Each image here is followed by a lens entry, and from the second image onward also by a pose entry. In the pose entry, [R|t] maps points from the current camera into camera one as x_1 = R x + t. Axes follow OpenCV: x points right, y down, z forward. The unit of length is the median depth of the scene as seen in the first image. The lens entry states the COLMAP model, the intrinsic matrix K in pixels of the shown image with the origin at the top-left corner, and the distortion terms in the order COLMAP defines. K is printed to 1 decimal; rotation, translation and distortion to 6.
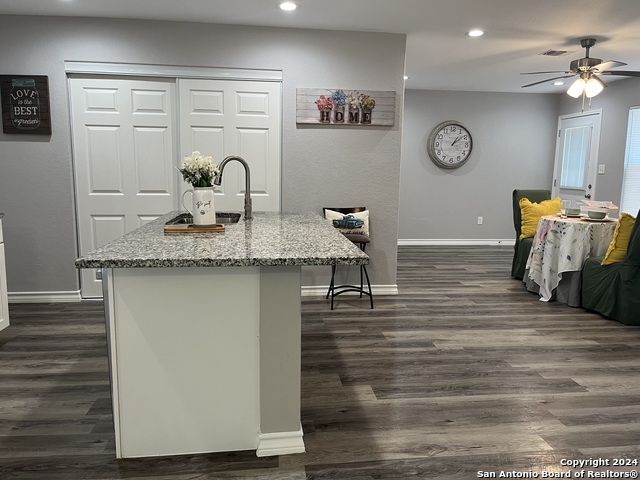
lens RADIAL K [[488.0, 0, 320.8], [0, 488.0, 237.6], [0, 0, 1]] dist [0.072084, -0.101992]
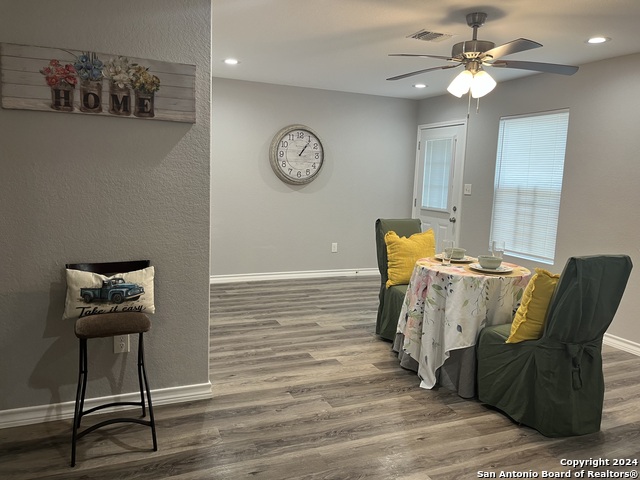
lens RADIAL K [[488.0, 0, 316.3], [0, 488.0, 238.8], [0, 0, 1]] dist [0.072084, -0.101992]
pose [[0.961498, -0.017184, 0.274273, 0.126975], [0.019039, 0.999810, -0.004104, -0.084850], [-0.274151, 0.009168, 0.961643, 0.398567]]
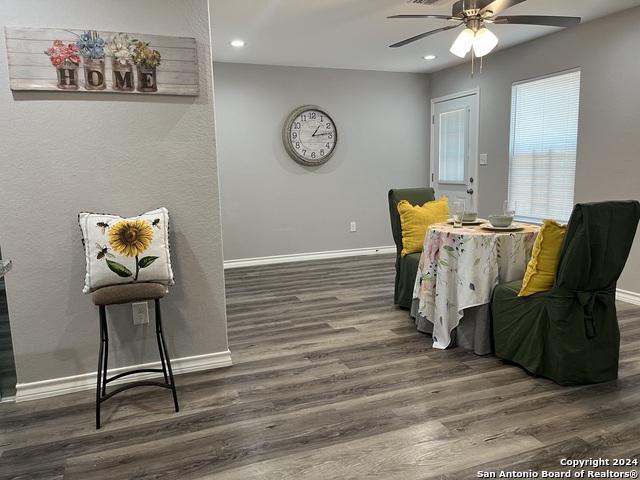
lens RADIAL K [[488.0, 0, 325.4], [0, 488.0, 239.8], [0, 0, 1]] dist [0.072084, -0.101992]
pose [[0.968332, -0.074856, 0.238180, 0.146334], [0.073997, 0.997179, 0.012559, -0.048169], [-0.238448, 0.005463, 0.971140, 0.383468]]
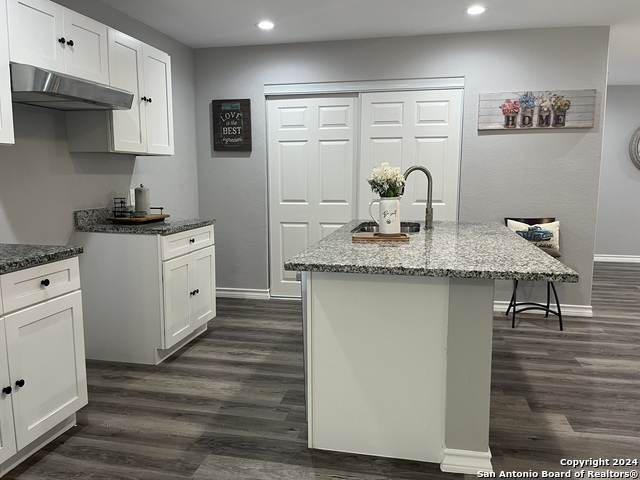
lens RADIAL K [[488.0, 0, 319.8], [0, 488.0, 238.4], [0, 0, 1]] dist [0.072084, -0.101992]
pose [[0.945377, 0.027178, -0.324843, -0.023780], [-0.032352, 0.999421, -0.010536, -0.000407], [0.324369, 0.020470, 0.945709, -0.009396]]
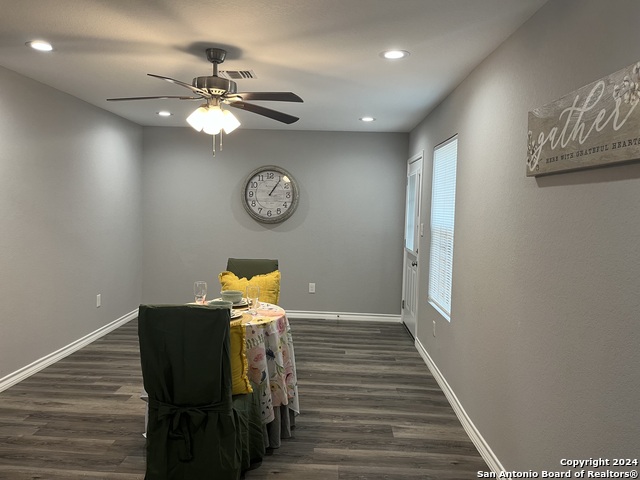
lens RADIAL K [[488.0, 0, 314.1], [0, 488.0, 238.9], [0, 0, 1]] dist [0.072084, -0.101992]
pose [[0.987773, 0.019190, -0.154711, 0.814441], [-0.031739, 0.996365, -0.079052, -0.094005], [0.152632, 0.082996, 0.984792, 0.382126]]
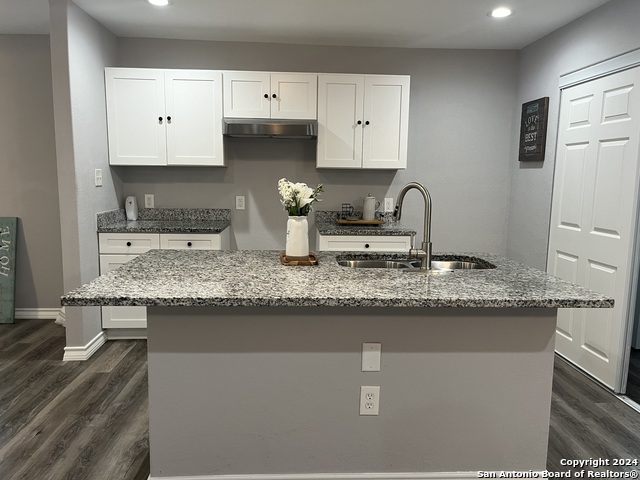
lens RADIAL K [[488.0, 0, 336.6], [0, 488.0, 246.1], [0, 0, 1]] dist [0.072084, -0.101992]
pose [[-0.054446, 0.116263, -0.991725, 0.392023], [-0.162412, 0.978941, 0.123681, -0.095766], [0.985220, 0.167802, -0.034417, 0.641782]]
